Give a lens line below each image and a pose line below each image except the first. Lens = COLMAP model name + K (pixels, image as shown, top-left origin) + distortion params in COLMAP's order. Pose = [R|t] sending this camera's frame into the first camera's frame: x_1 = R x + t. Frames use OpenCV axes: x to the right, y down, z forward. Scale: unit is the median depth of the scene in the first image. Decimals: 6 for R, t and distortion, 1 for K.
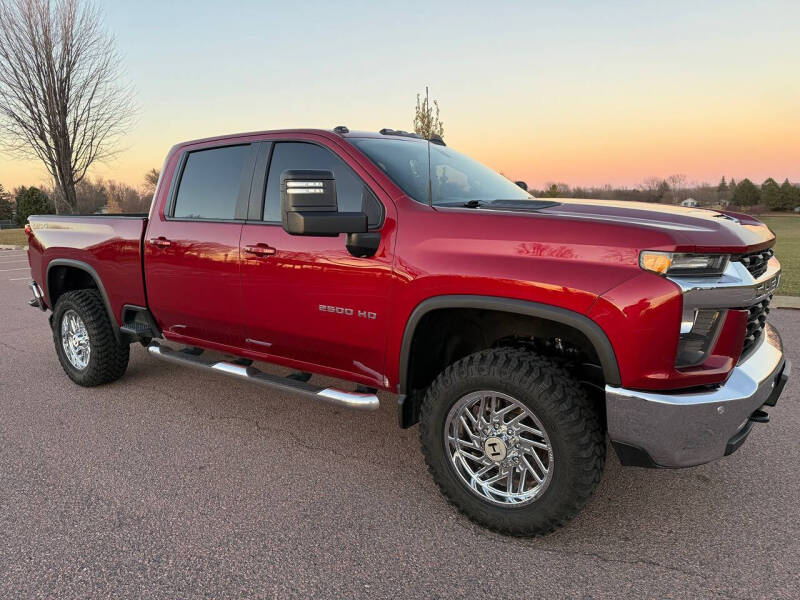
lens RADIAL K [[562.3, 0, 397.9], [0, 562.3, 311.2], [0, 0, 1]] dist [0.057749, -0.070078]
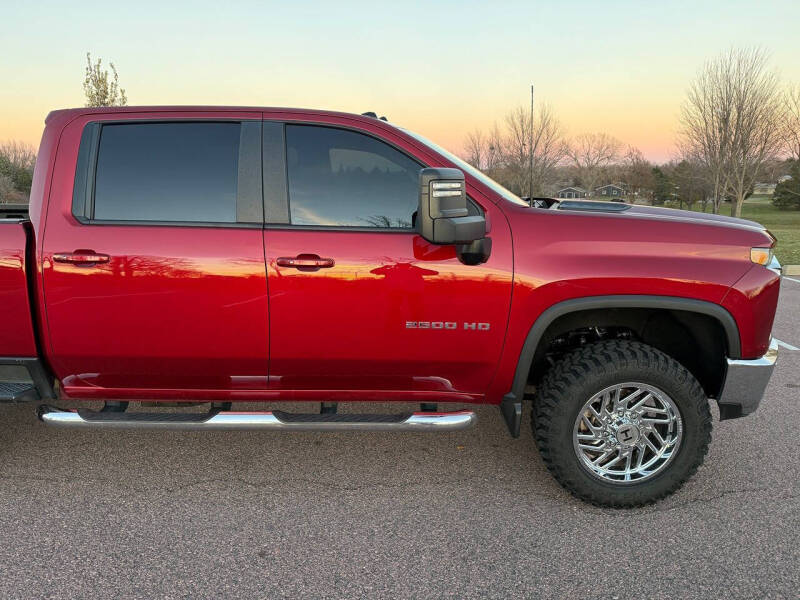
lens RADIAL K [[562.3, 0, 403.1], [0, 562.3, 308.0], [0, 0, 1]] dist [0.057749, -0.070078]
pose [[0.810196, -0.110169, 0.575712, -0.577924], [0.094068, 0.993886, 0.057811, -0.075007], [-0.578562, 0.007318, 0.815606, 0.266233]]
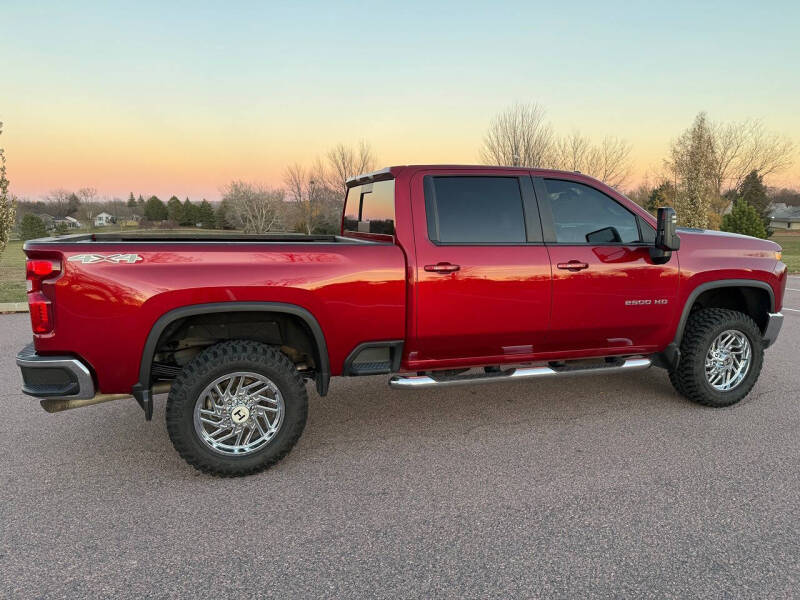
lens RADIAL K [[562.3, 0, 398.0], [0, 562.3, 305.8], [0, 0, 1]] dist [0.057749, -0.070078]
pose [[0.566302, -0.112816, 0.816440, -1.457586], [0.139693, 0.989394, 0.039820, -0.121452], [-0.812273, 0.091501, 0.576055, 0.586160]]
